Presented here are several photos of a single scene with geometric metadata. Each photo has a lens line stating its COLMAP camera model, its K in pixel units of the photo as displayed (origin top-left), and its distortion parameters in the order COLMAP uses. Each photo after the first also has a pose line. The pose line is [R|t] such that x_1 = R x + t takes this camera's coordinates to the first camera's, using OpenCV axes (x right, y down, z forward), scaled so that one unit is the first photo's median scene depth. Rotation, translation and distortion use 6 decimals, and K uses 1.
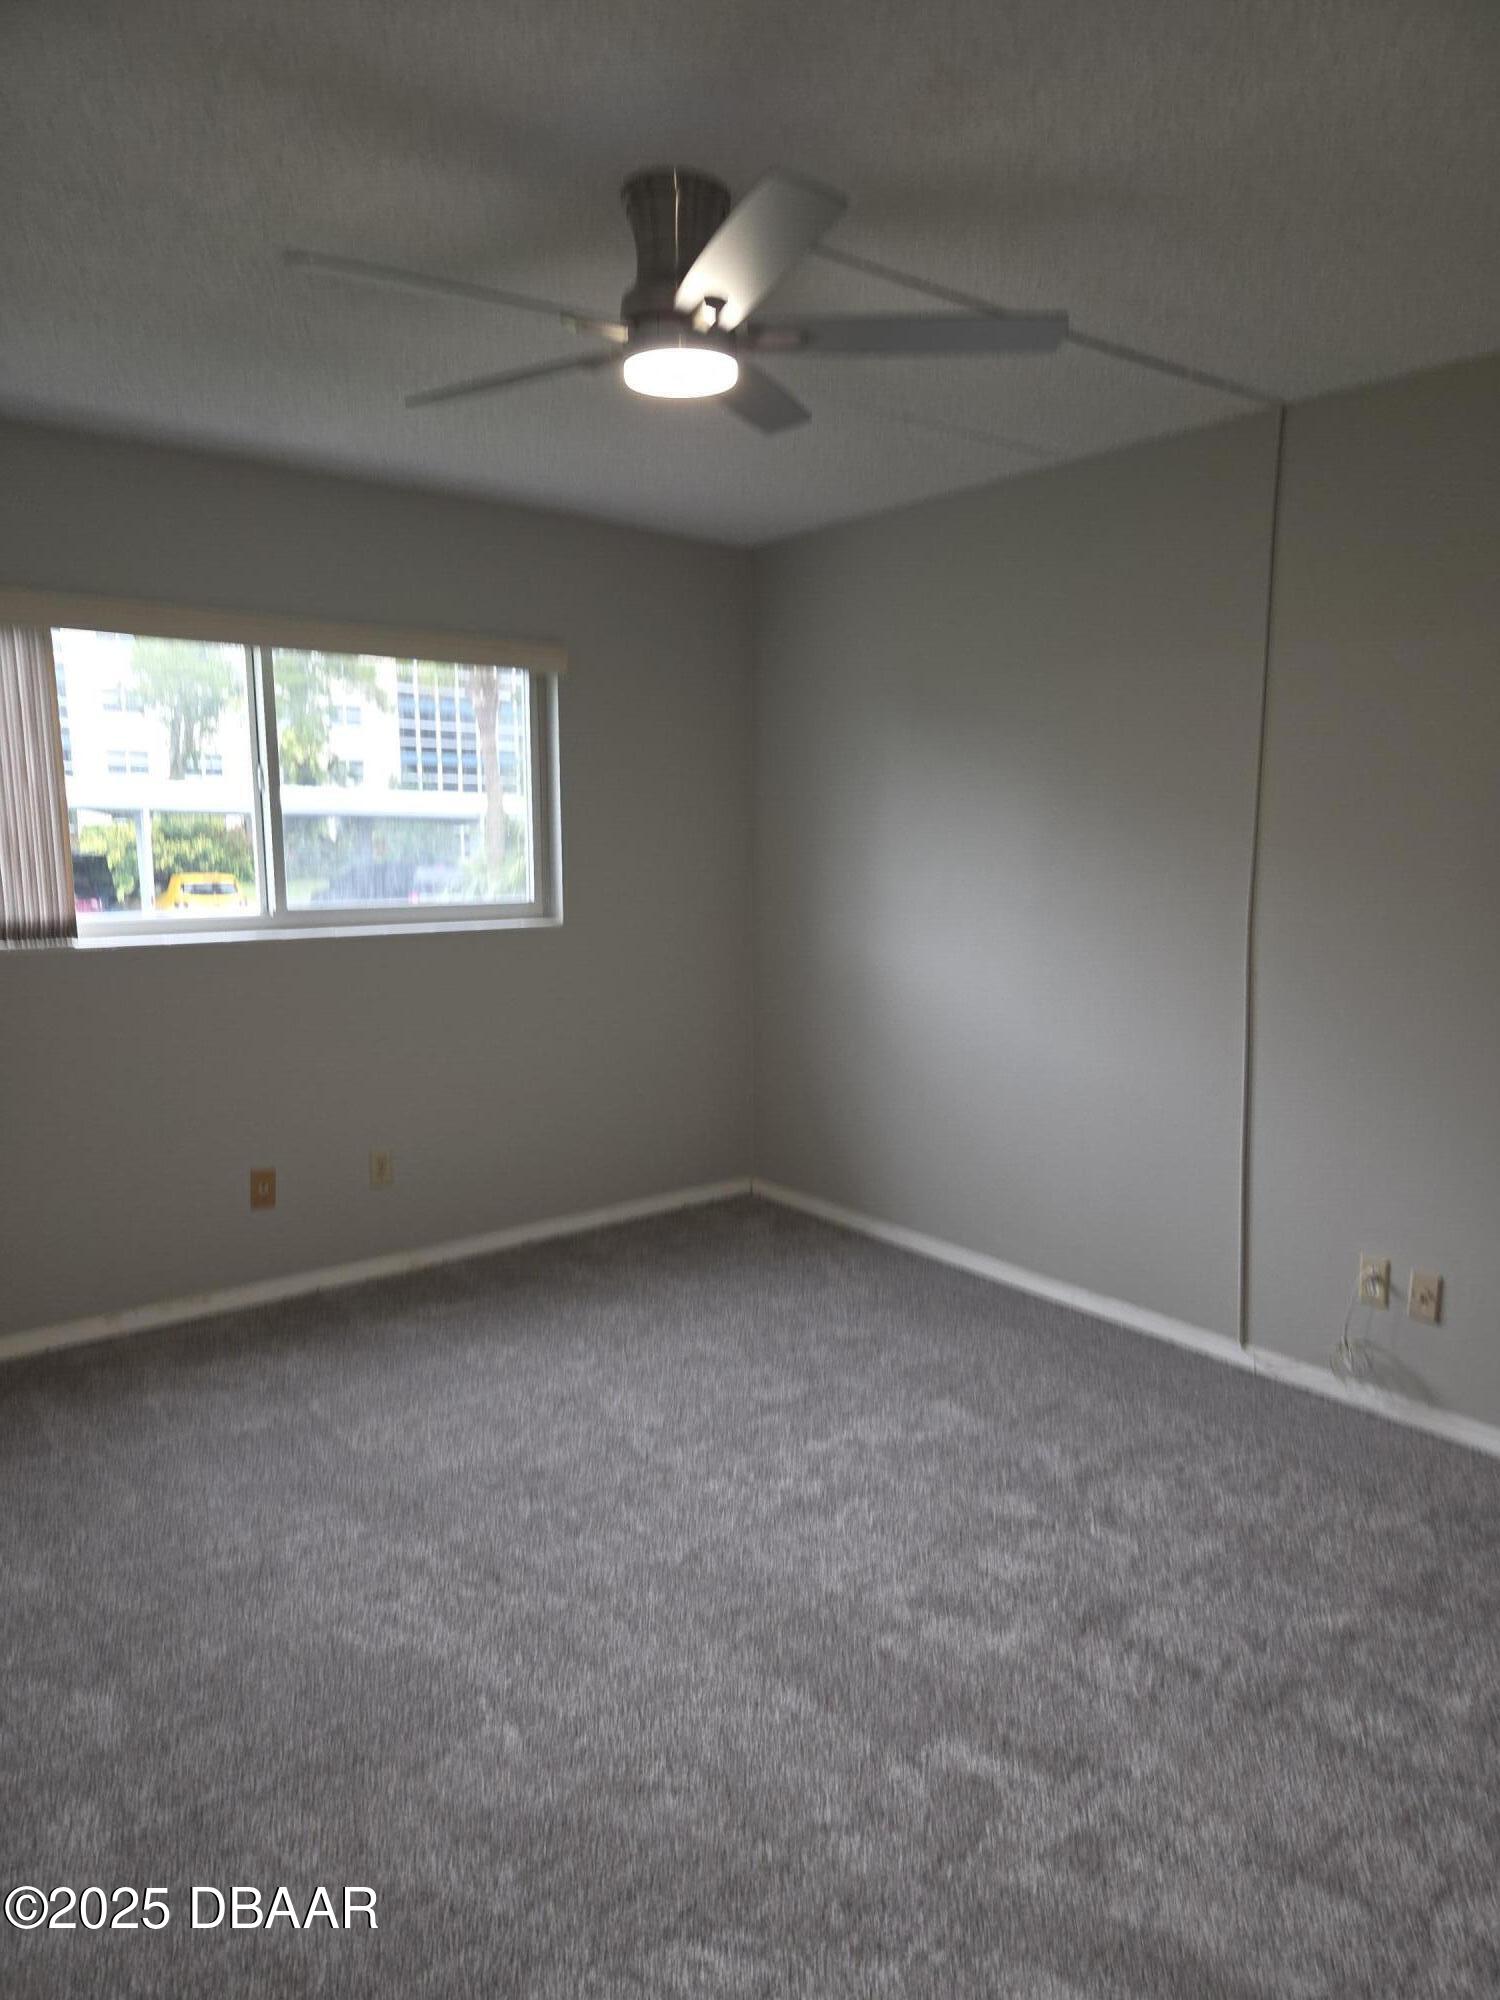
lens RADIAL K [[1349.2, 0, 761.0], [0, 1349.2, 1040.1], [0, 0, 1]] dist [0.067539, -0.047387]
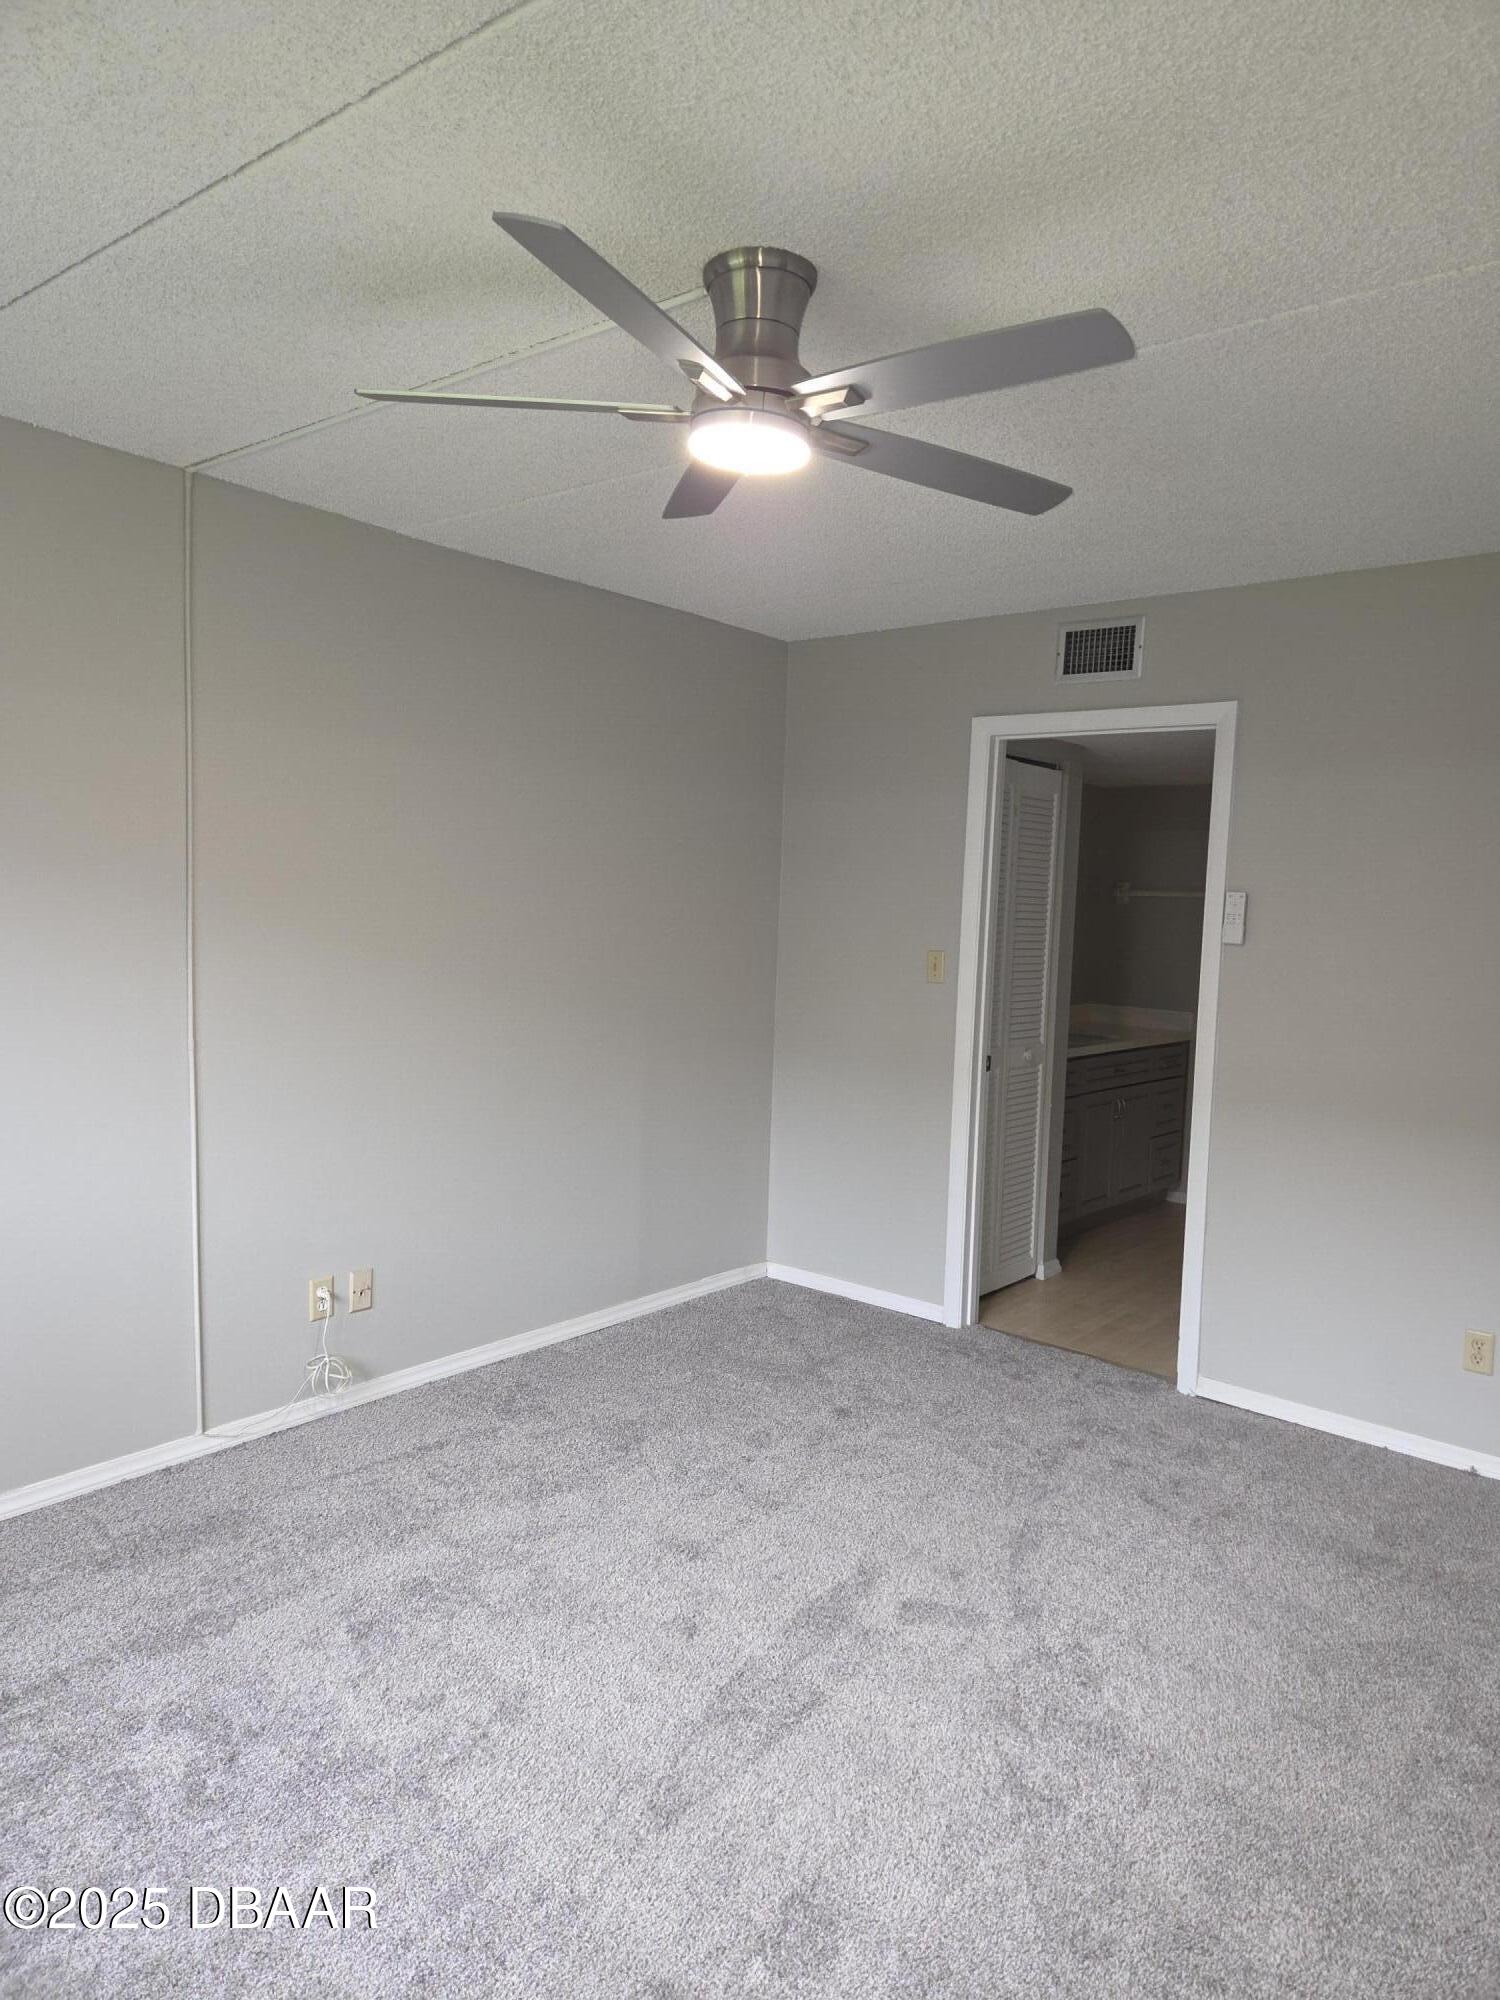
lens RADIAL K [[1342.0, 0, 757.8], [0, 1342.0, 1012.5], [0, 0, 1]] dist [0.075248, -0.046985]
pose [[-0.201008, -0.092216, 0.975239, -0.671640], [0.126216, 0.984823, 0.119136, -0.139745], [-0.971424, 0.147038, -0.186318, 0.809027]]
